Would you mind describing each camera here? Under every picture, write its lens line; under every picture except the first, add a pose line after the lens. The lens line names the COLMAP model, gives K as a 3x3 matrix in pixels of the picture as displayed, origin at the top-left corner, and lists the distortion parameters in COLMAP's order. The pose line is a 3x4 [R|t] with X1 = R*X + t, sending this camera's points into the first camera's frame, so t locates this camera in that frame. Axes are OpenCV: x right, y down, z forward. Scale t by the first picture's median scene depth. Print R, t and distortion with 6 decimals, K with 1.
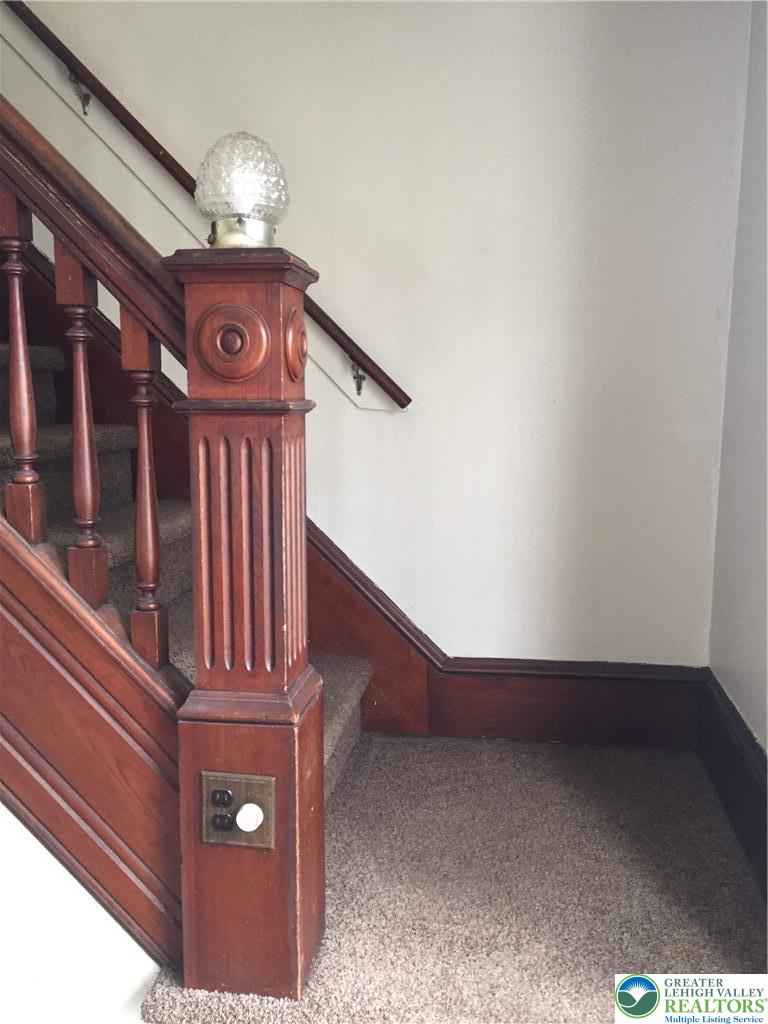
lens RADIAL K [[864.7, 0, 384.0], [0, 864.7, 512.0], [0, 0, 1]] dist [0.039161, -0.008463]
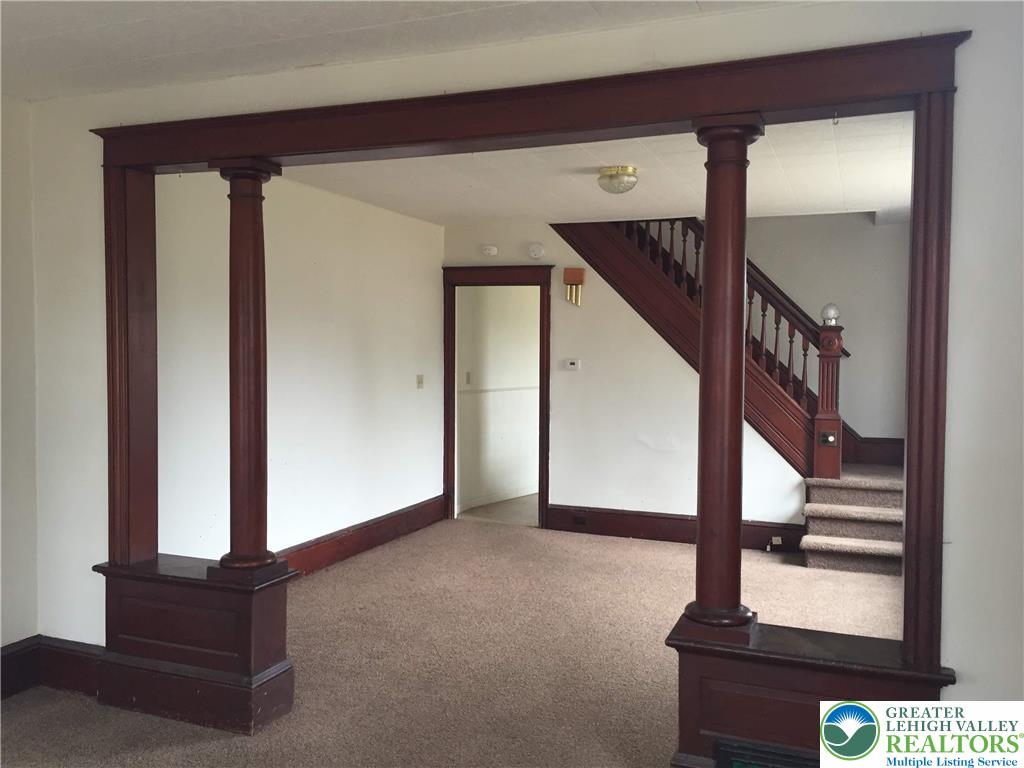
lens RADIAL K [[864.7, 0, 511.0], [0, 864.7, 378.4], [0, 0, 1]] dist [0.039161, -0.008463]
pose [[0.974242, 0.014610, -0.225029, -0.816771], [-0.036494, 0.994960, -0.093397, 0.535875], [0.222531, 0.099203, 0.969865, -4.204046]]
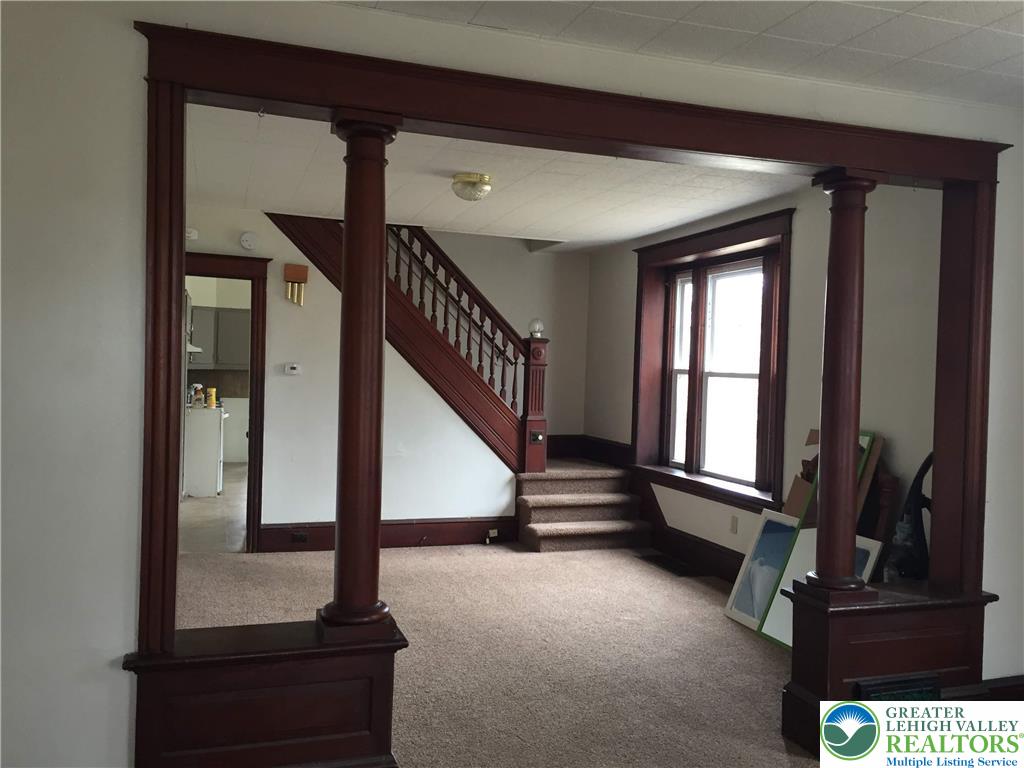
lens RADIAL K [[860.7, 0, 512.0], [0, 860.7, 384.0], [0, 0, 1]] dist [0.049755, -0.003597]
pose [[0.885434, 0.014446, 0.464541, -2.890305], [0.033528, 0.994927, -0.094846, 0.527586], [-0.463554, 0.099555, 0.880458, -3.820996]]
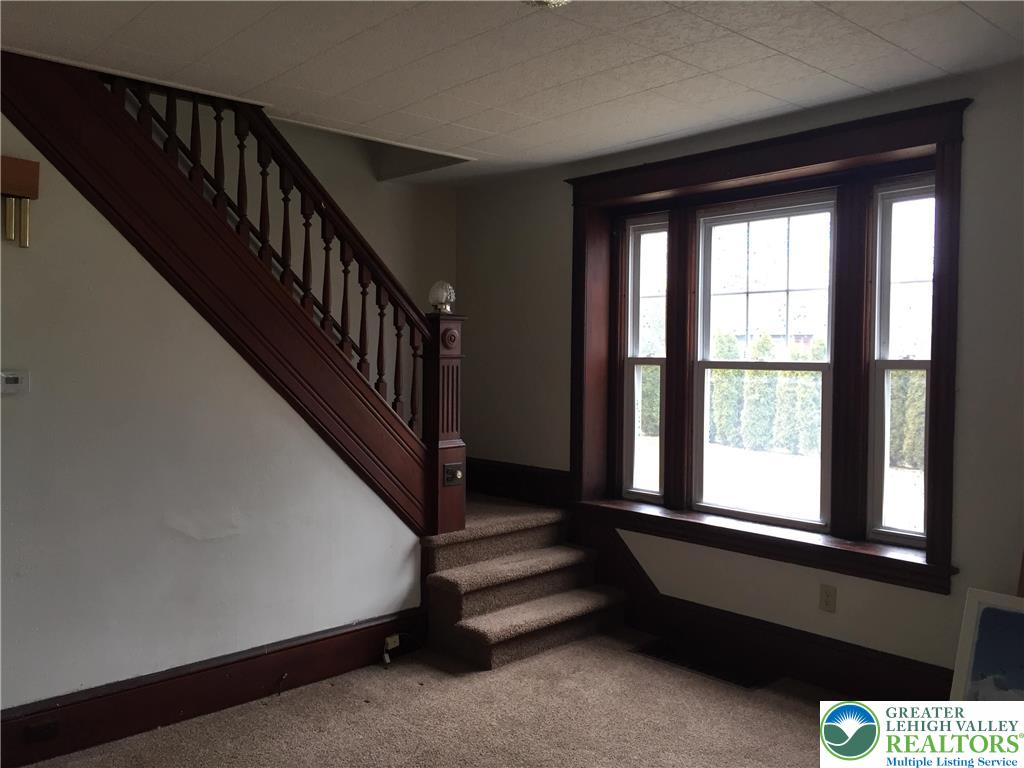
lens RADIAL K [[864.7, 0, 511.0], [0, 864.7, 378.4], [0, 0, 1]] dist [0.039161, -0.008463]
pose [[0.619687, -0.022812, 0.784517, -2.709807], [0.099715, 0.993766, -0.049869, 0.164363], [-0.778489, 0.109131, 0.618098, -1.324237]]
